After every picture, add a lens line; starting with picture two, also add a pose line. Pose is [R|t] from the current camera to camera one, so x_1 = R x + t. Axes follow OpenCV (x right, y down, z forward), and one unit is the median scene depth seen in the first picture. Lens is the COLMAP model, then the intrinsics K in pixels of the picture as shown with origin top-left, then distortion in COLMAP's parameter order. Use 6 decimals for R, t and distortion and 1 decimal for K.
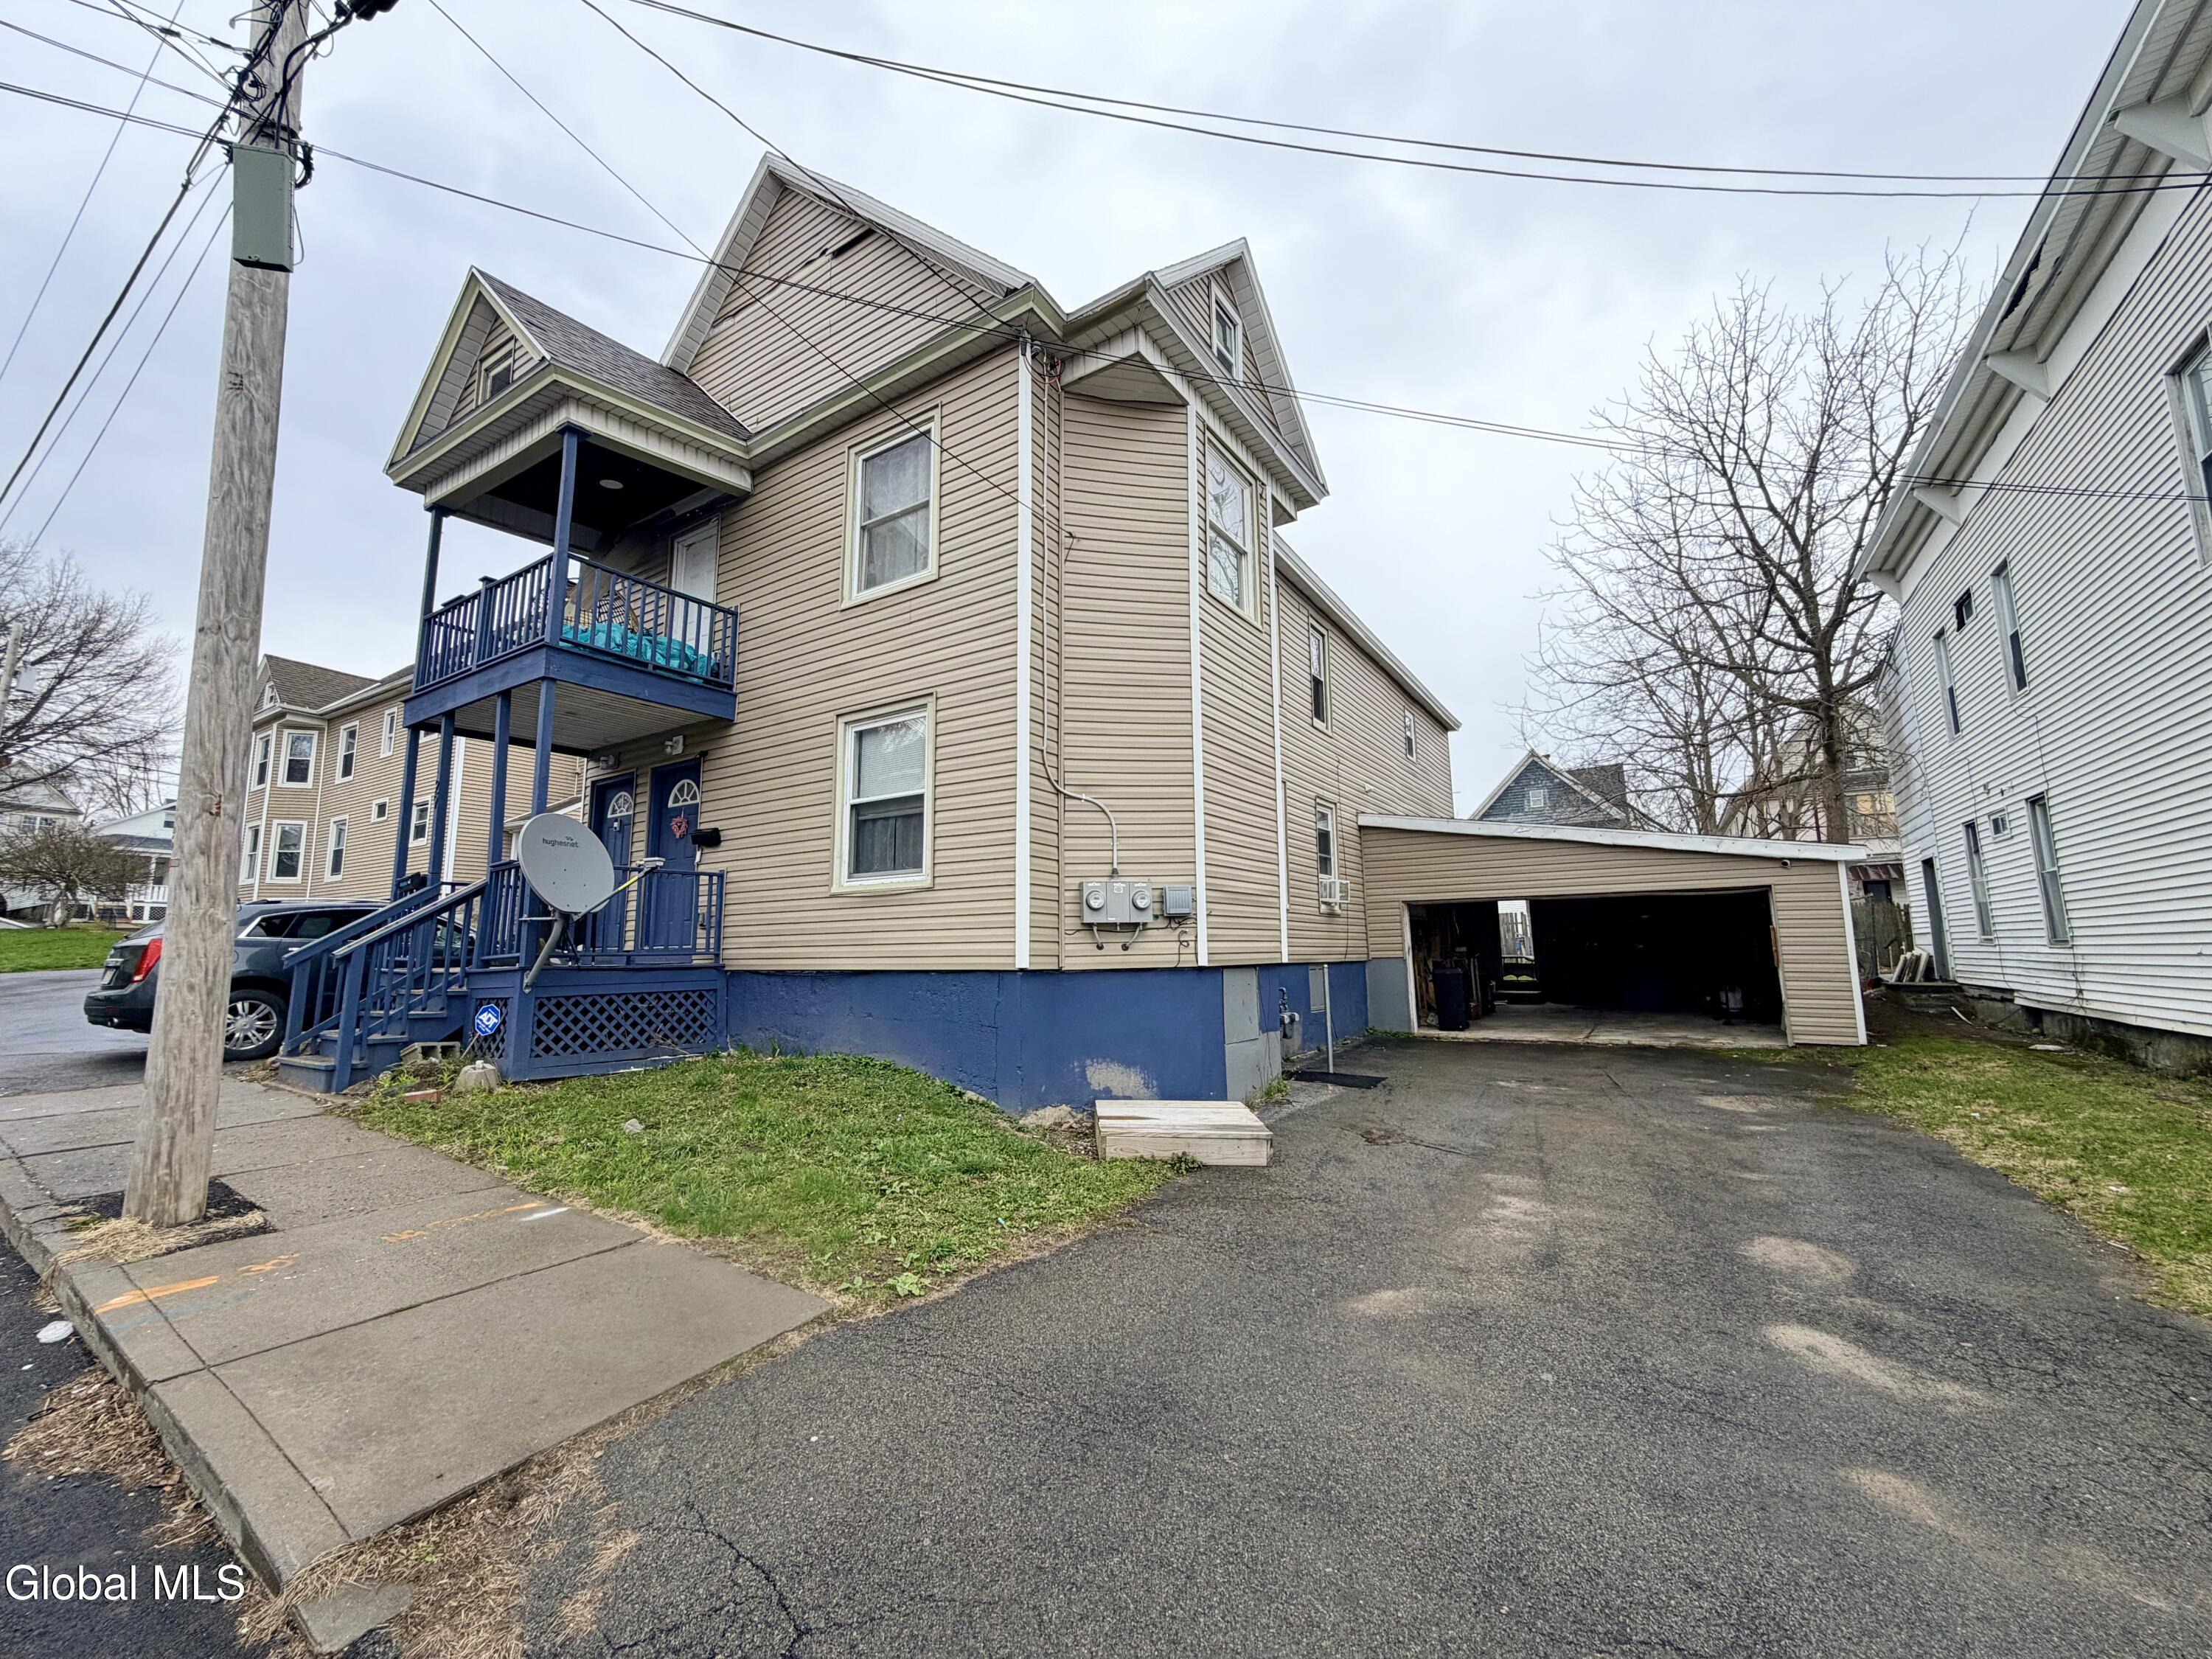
lens RADIAL K [[874.8, 0, 1106.0], [0, 874.8, 829.5], [0, 0, 1]] dist [0.011140, 0.000087]
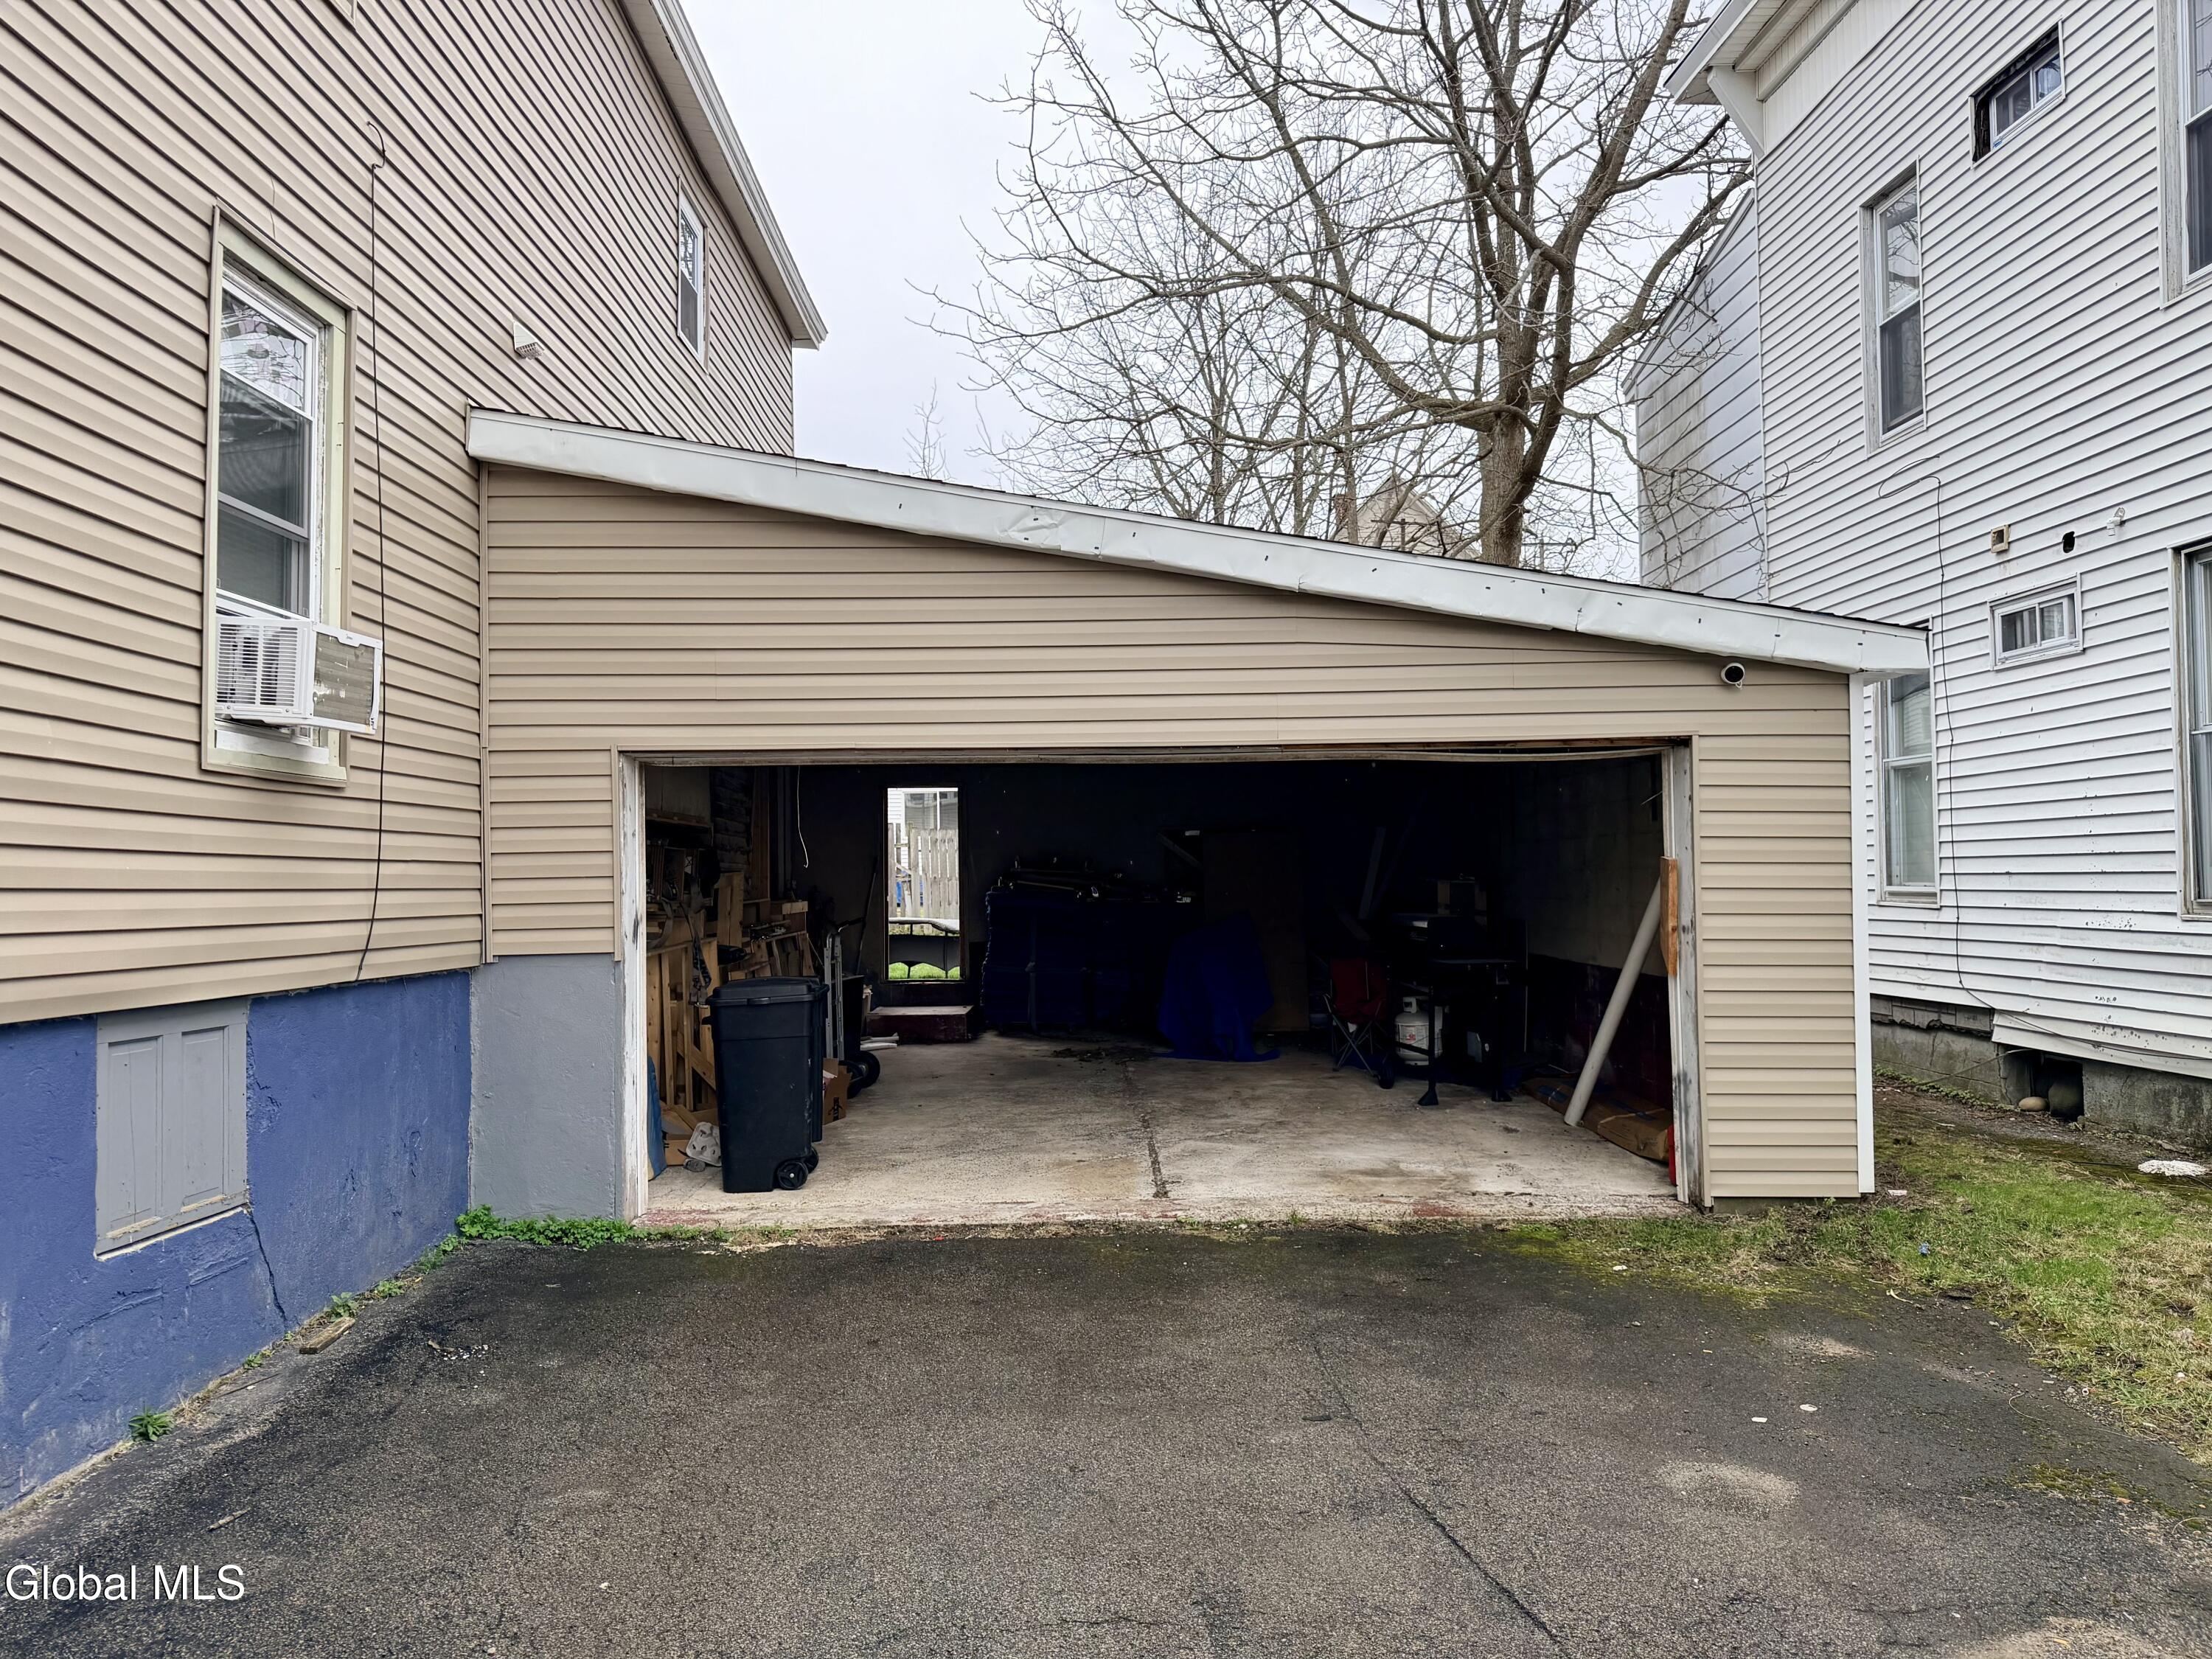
lens RADIAL K [[1540.6, 0, 1106.0], [0, 1540.6, 829.5], [0, 0, 1]] dist [0.003083, -0.002837]
pose [[0.829099, 0.023769, 0.558596, 0.258697], [-0.078761, 0.994098, 0.074601, 0.077015], [-0.553526, -0.105847, 0.826078, 0.678929]]
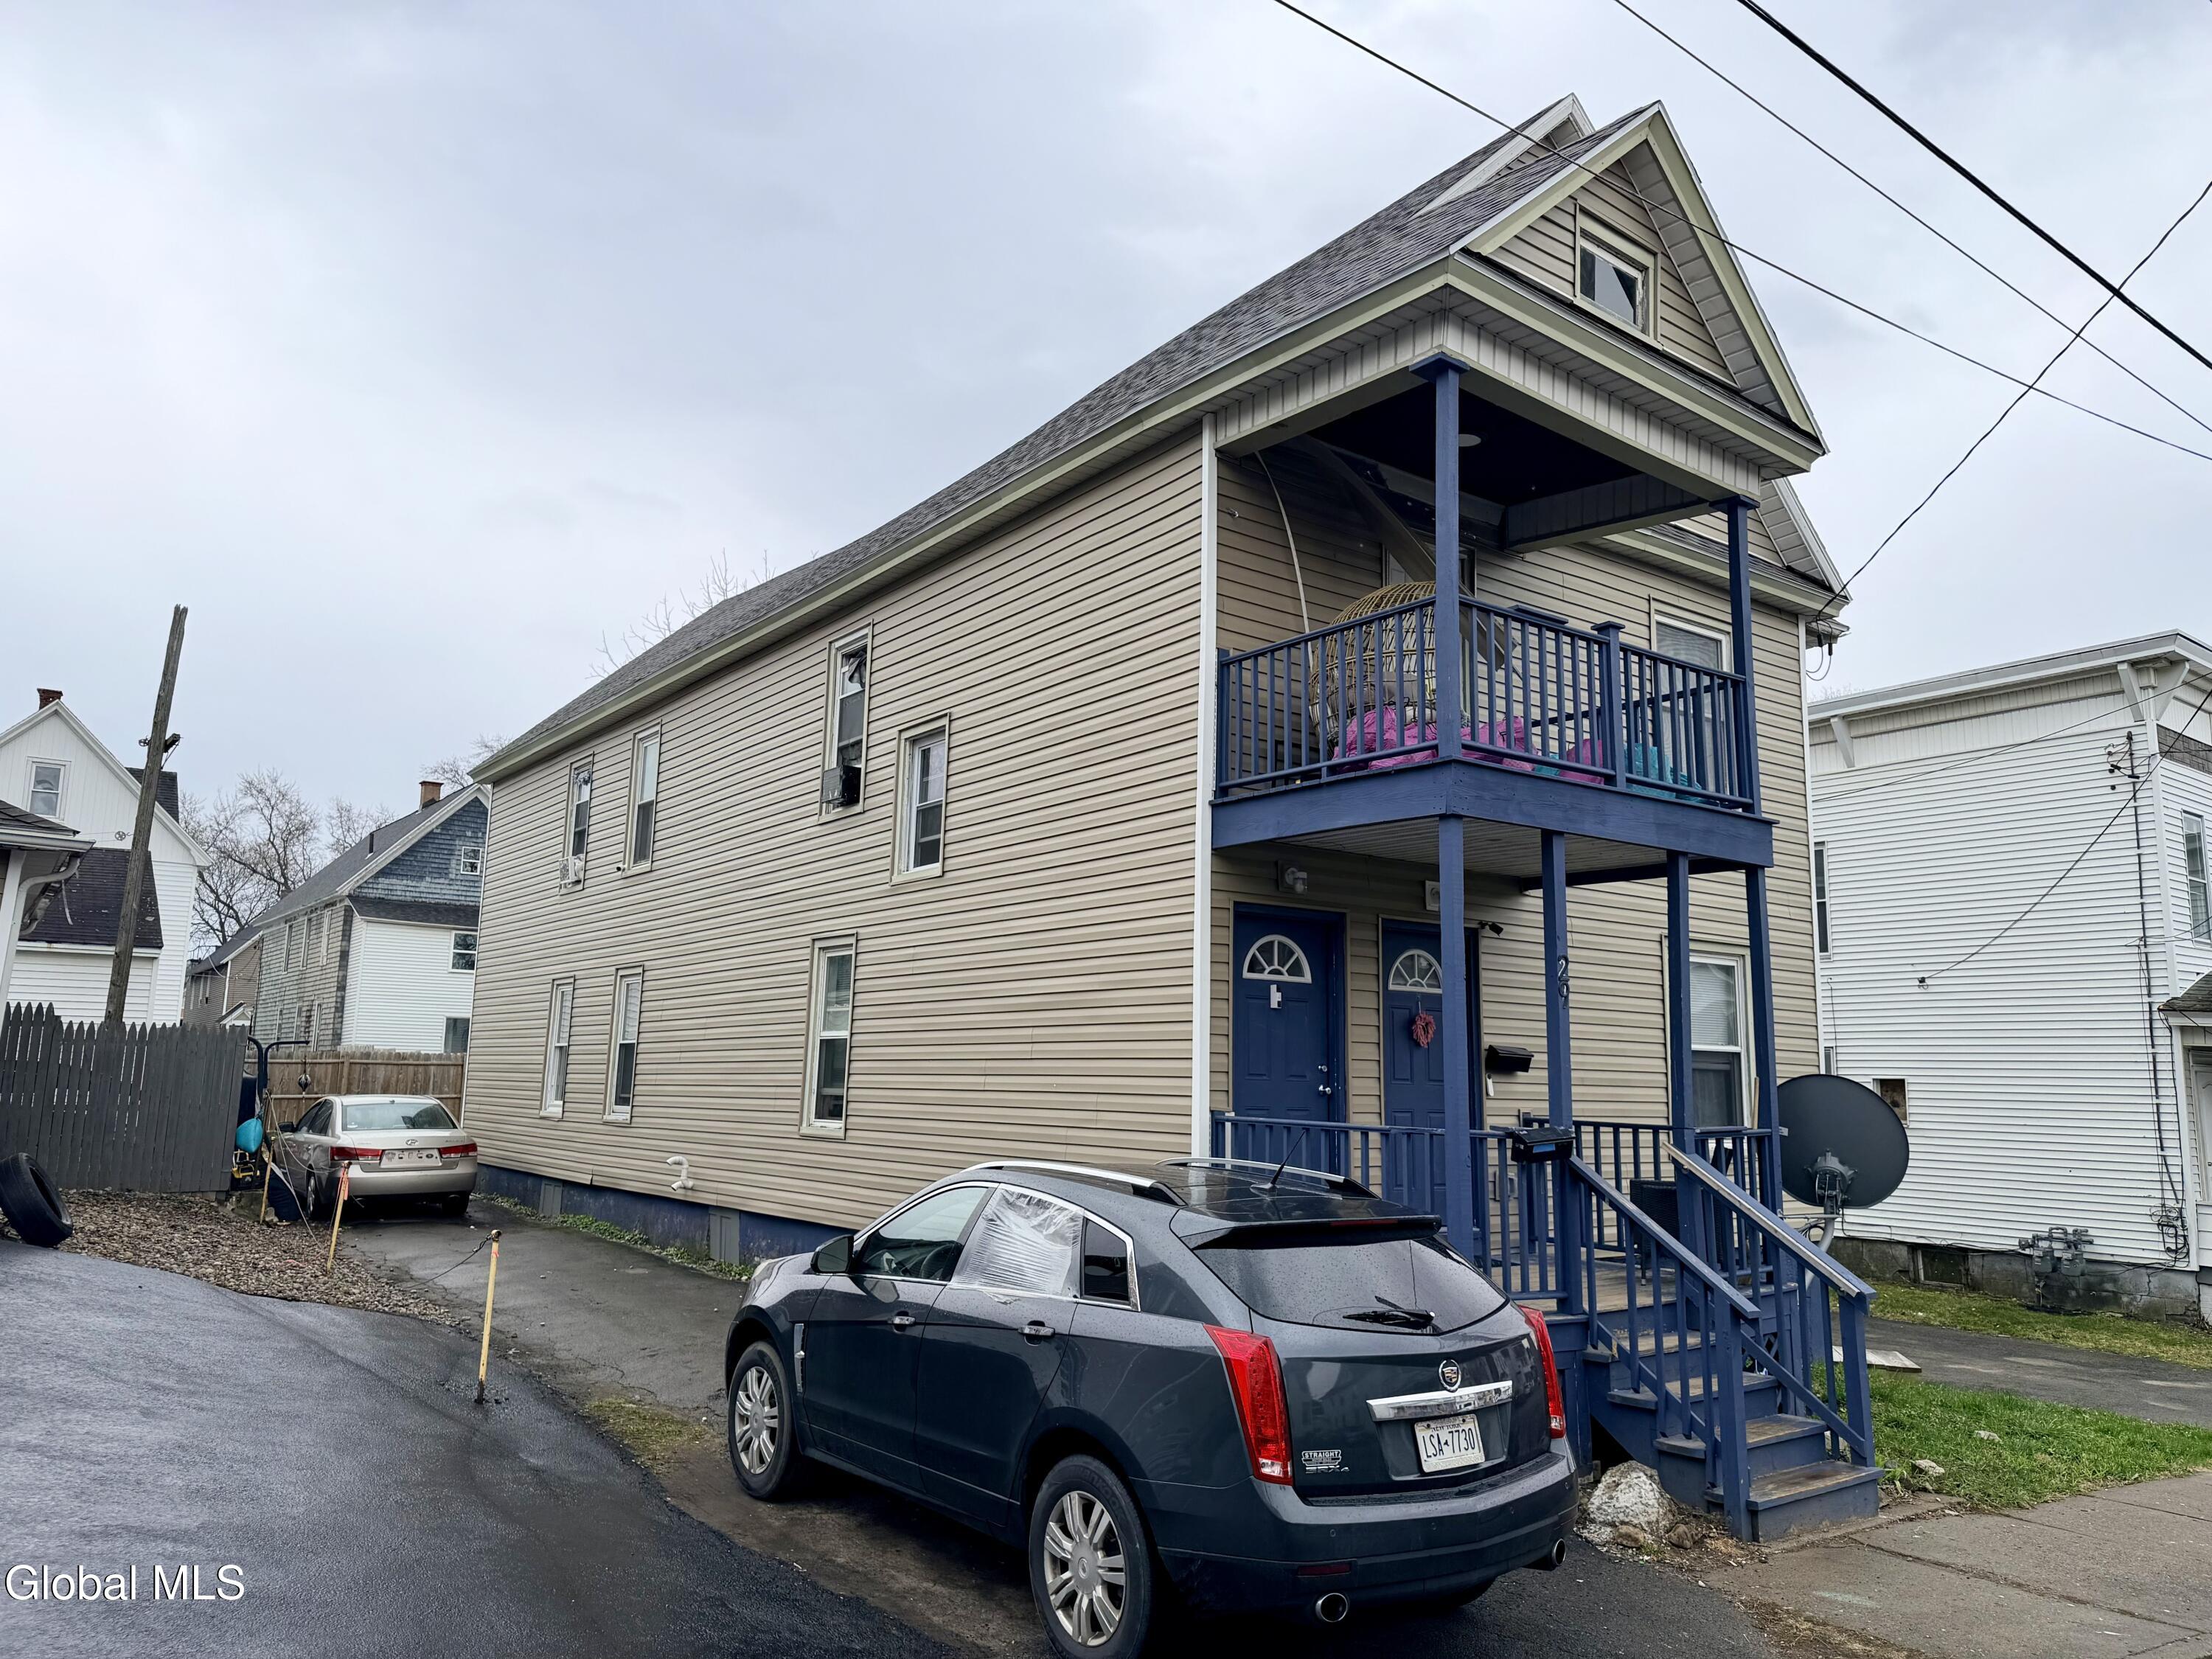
lens RADIAL K [[1540.6, 0, 1106.0], [0, 1540.6, 829.5], [0, 0, 1]] dist [0.003083, -0.002837]
pose [[0.353849, 0.170550, 0.919621, -1.420256], [-0.158858, 0.979907, -0.120606, 0.022847], [-0.921713, -0.103413, 0.373833, 0.738289]]
